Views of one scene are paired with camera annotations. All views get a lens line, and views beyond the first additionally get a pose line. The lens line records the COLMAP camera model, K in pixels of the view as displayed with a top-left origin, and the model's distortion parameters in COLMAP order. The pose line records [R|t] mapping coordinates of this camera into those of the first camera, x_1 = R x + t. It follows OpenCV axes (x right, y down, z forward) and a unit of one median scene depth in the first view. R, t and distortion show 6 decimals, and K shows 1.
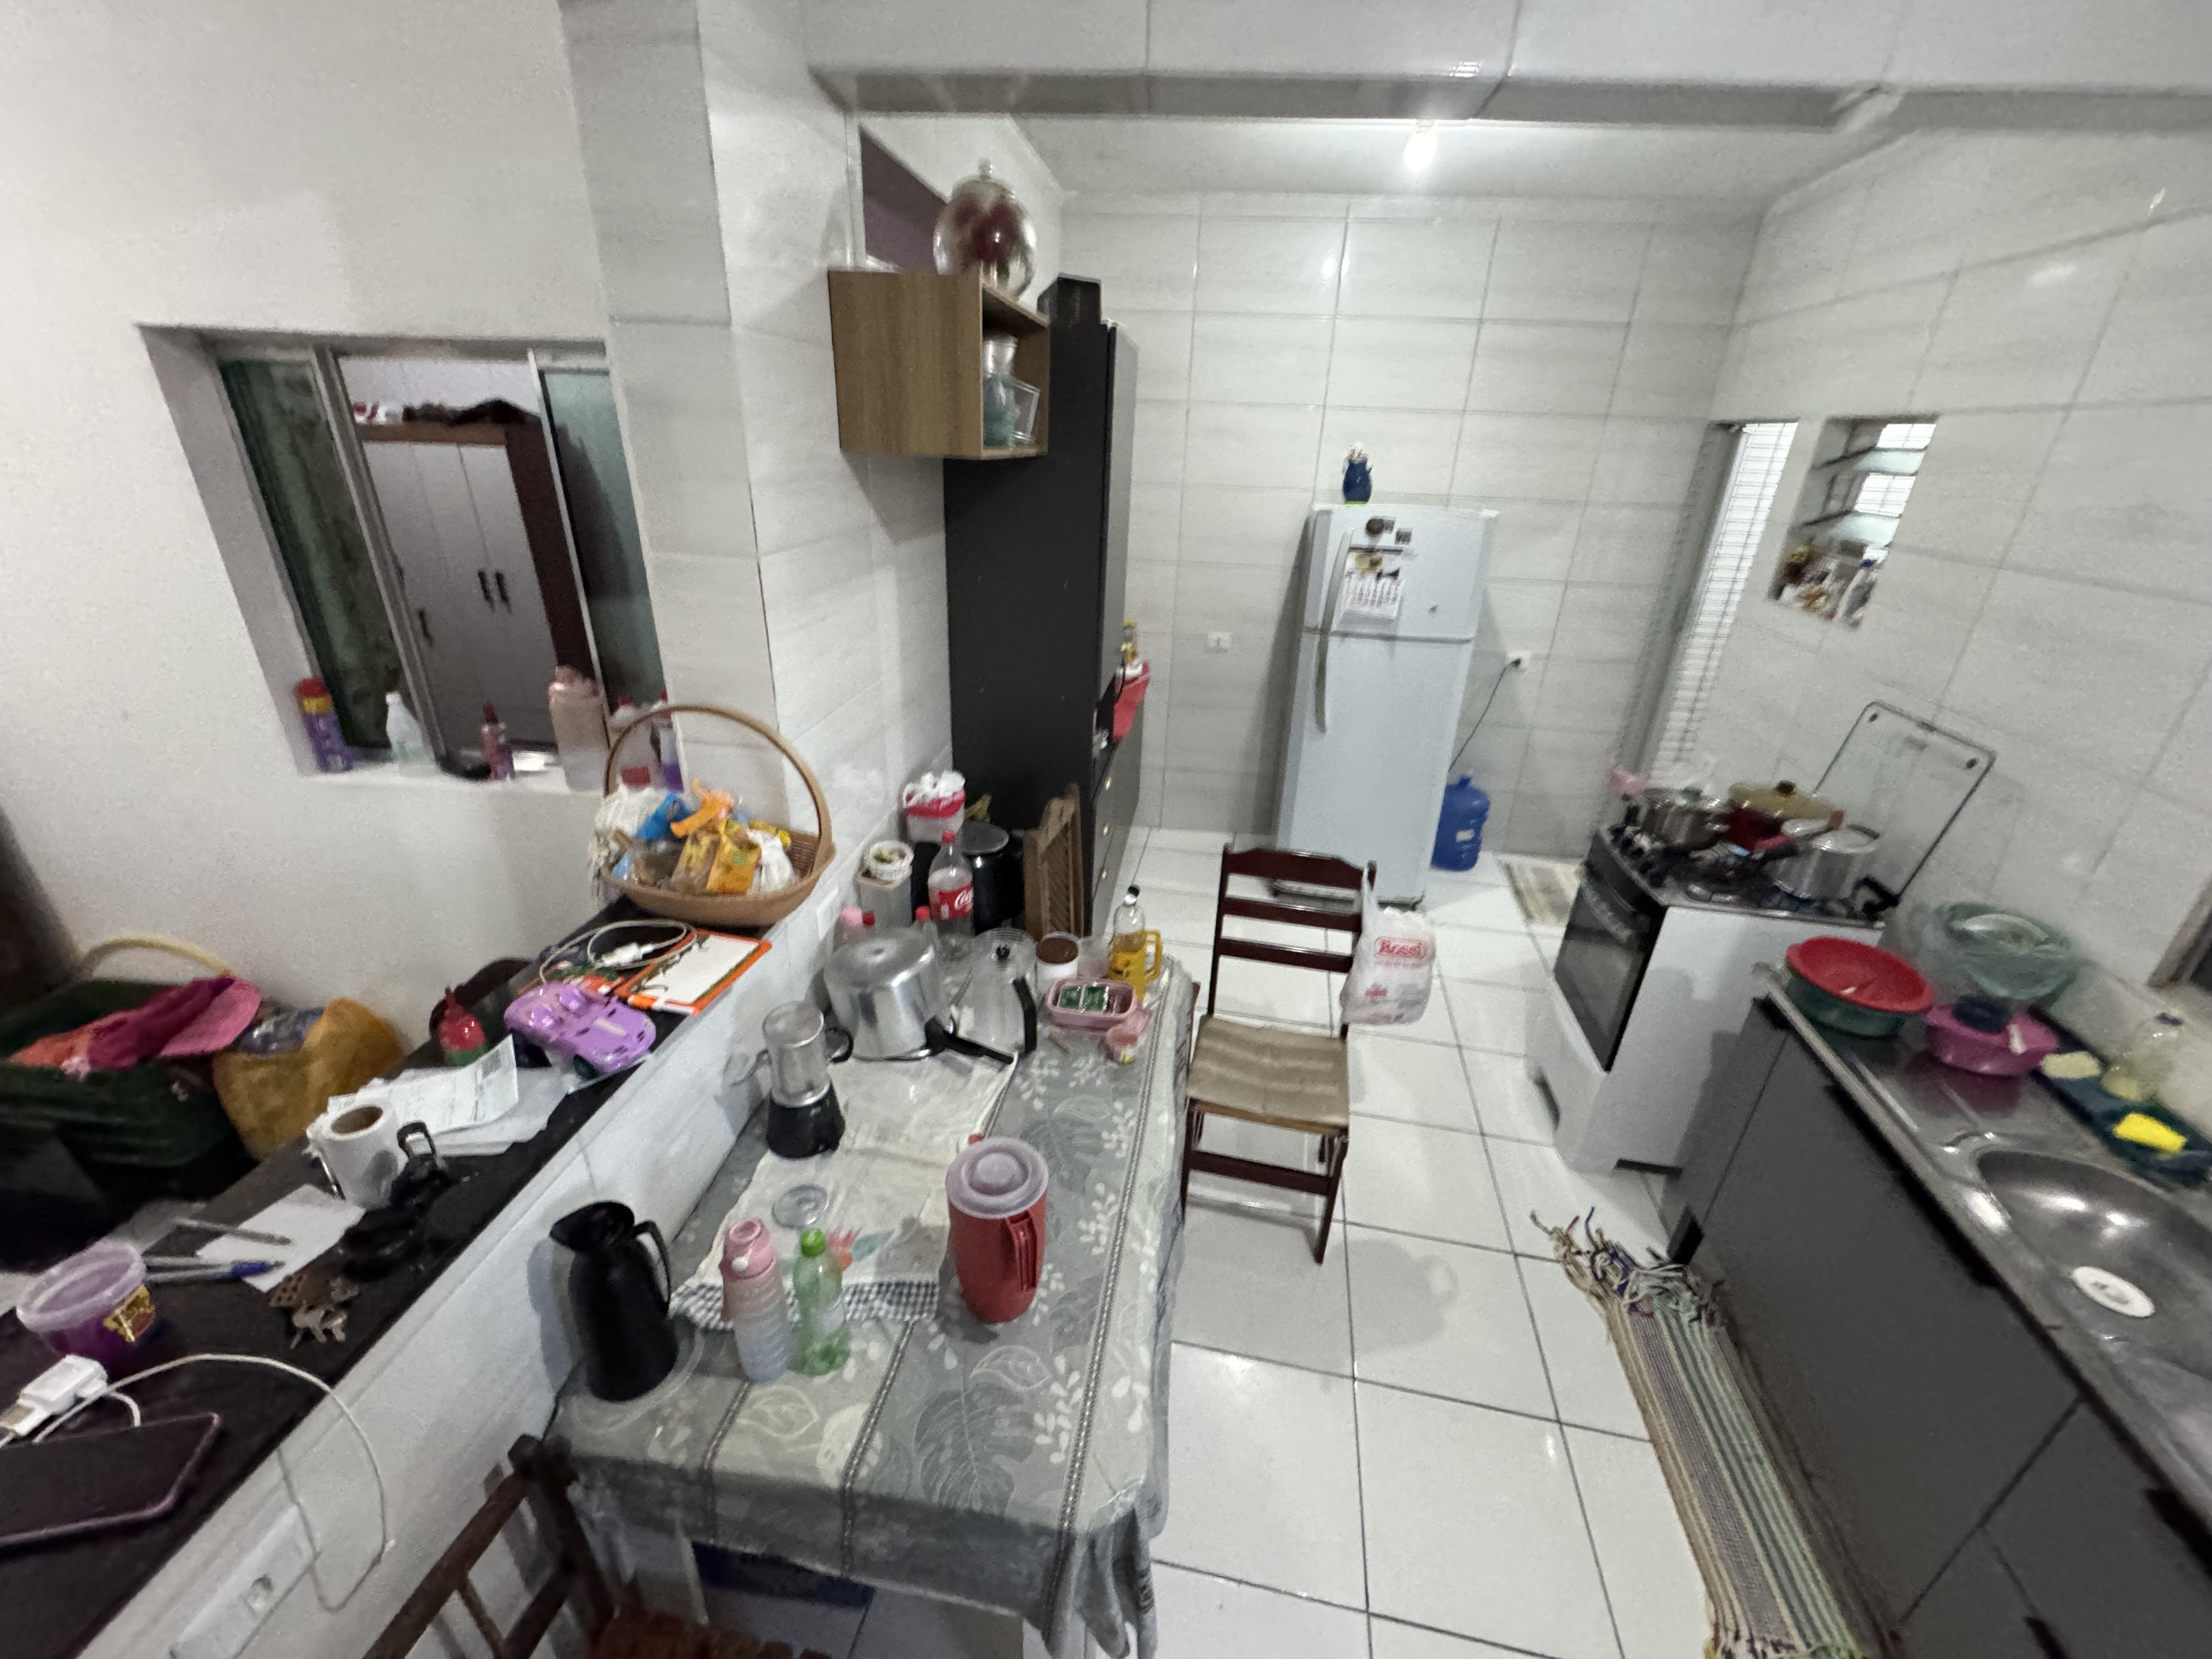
lens RADIAL K [[886.5, 0, 1113.0], [0, 886.5, 829.7], [0, 0, 1]] dist [-0.001761, 0.000040]
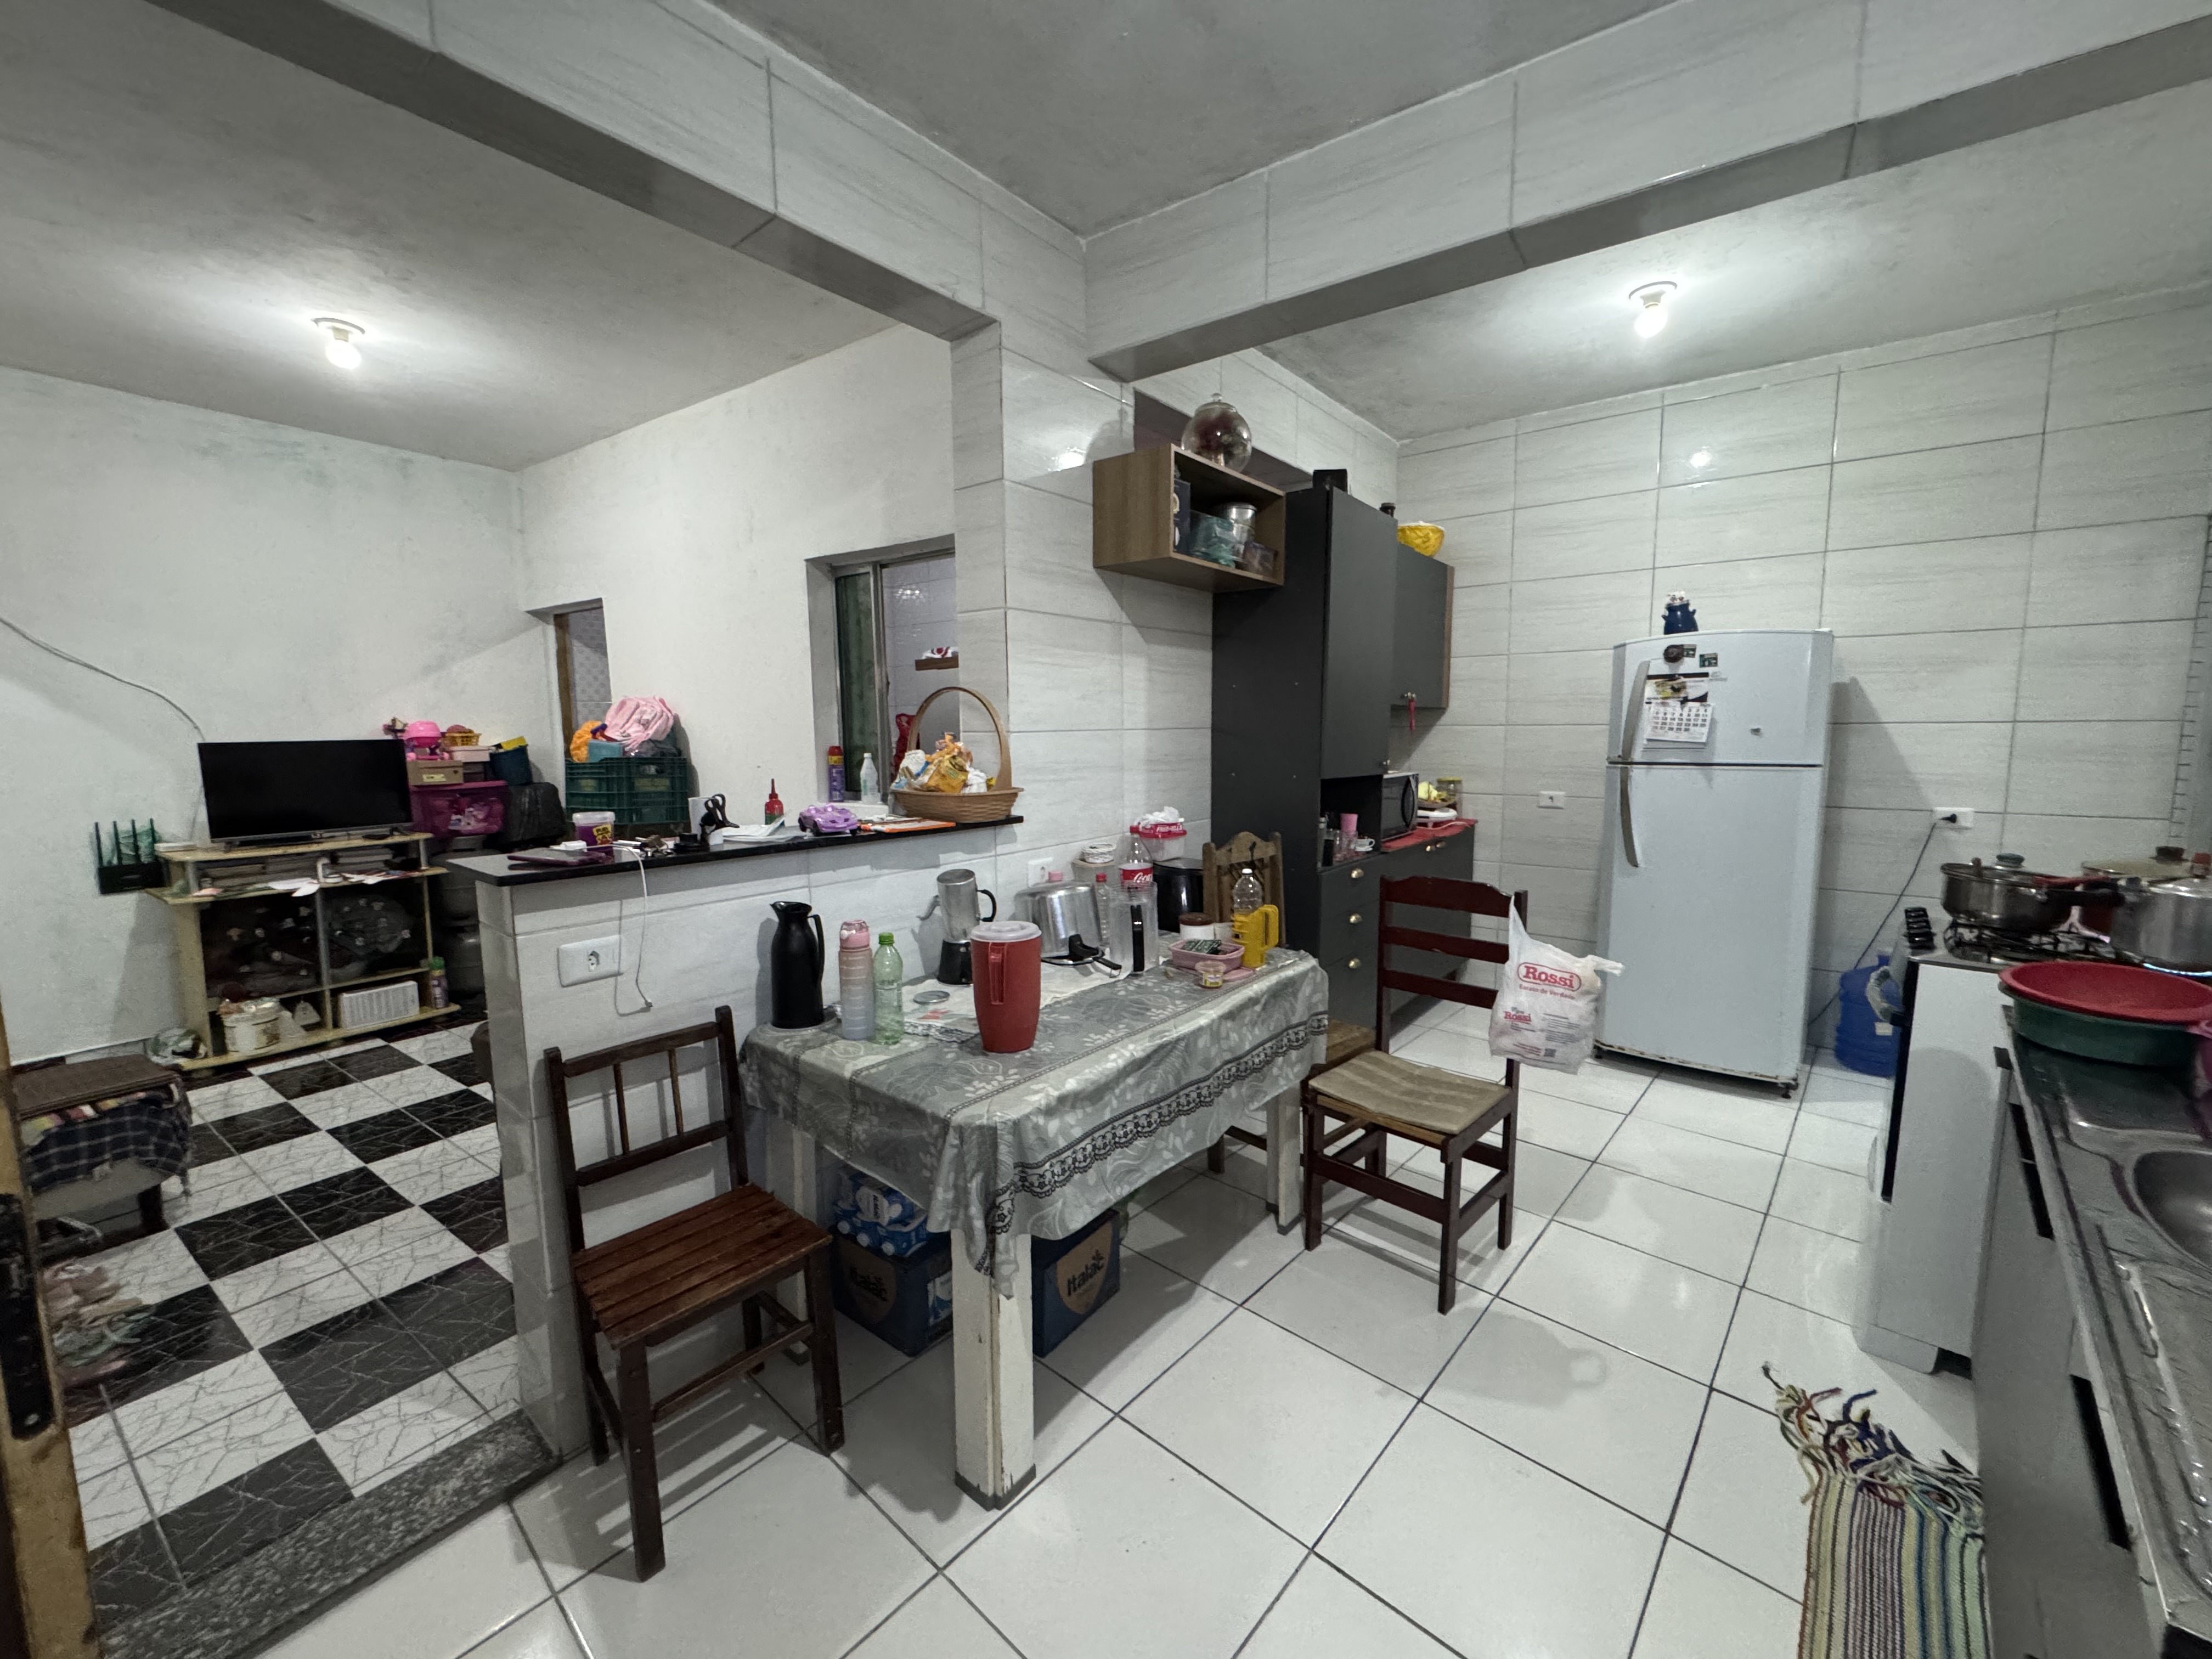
lens RADIAL K [[881.2, 0, 1110.6], [0, 881.2, 825.6], [0, 0, 1]] dist [-0.002211, -0.000163]
pose [[0.854121, 0.014649, -0.519868, 0.412933], [-0.173914, 0.950102, -0.258961, 0.309888], [0.490134, 0.311596, 0.814049, -0.072199]]
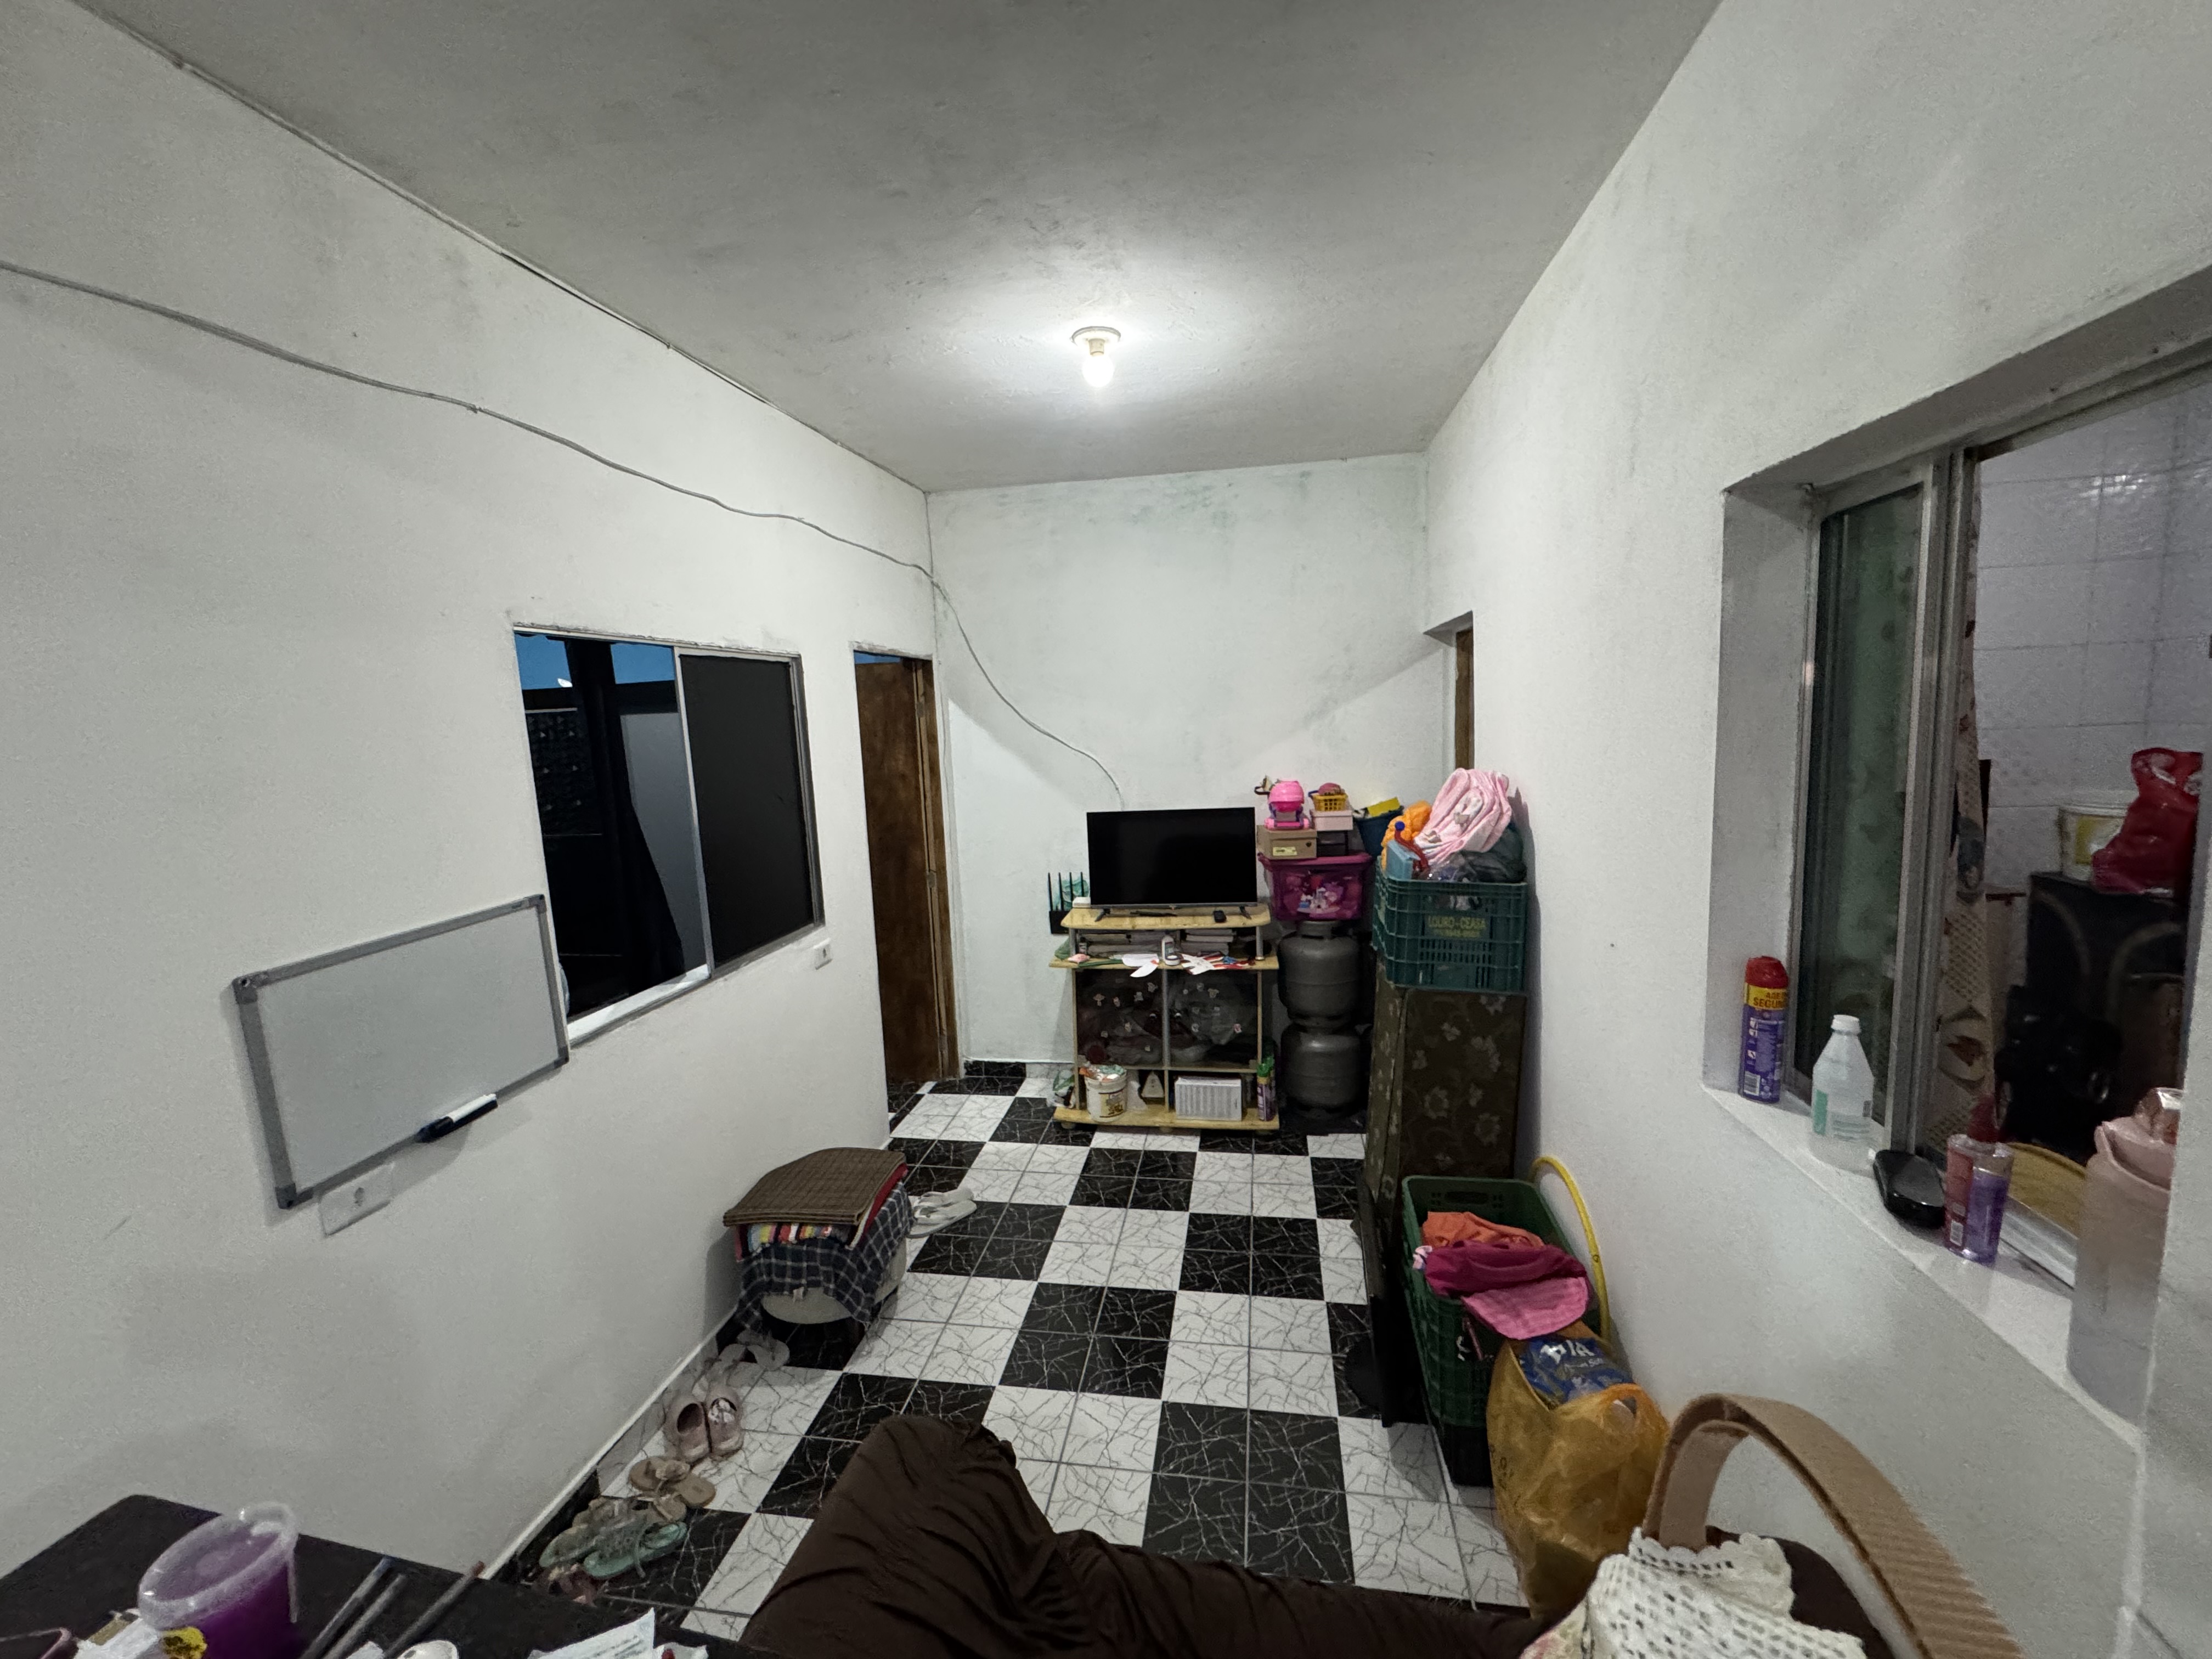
lens RADIAL K [[881.2, 0, 1110.6], [0, 881.2, 825.6], [0, 0, 1]] dist [-0.002211, -0.000163]
pose [[-0.110242, 0.089893, -0.989831, -0.197387], [-0.371052, 0.920175, 0.124893, -0.153172], [0.922045, 0.381048, -0.068087, 0.524821]]
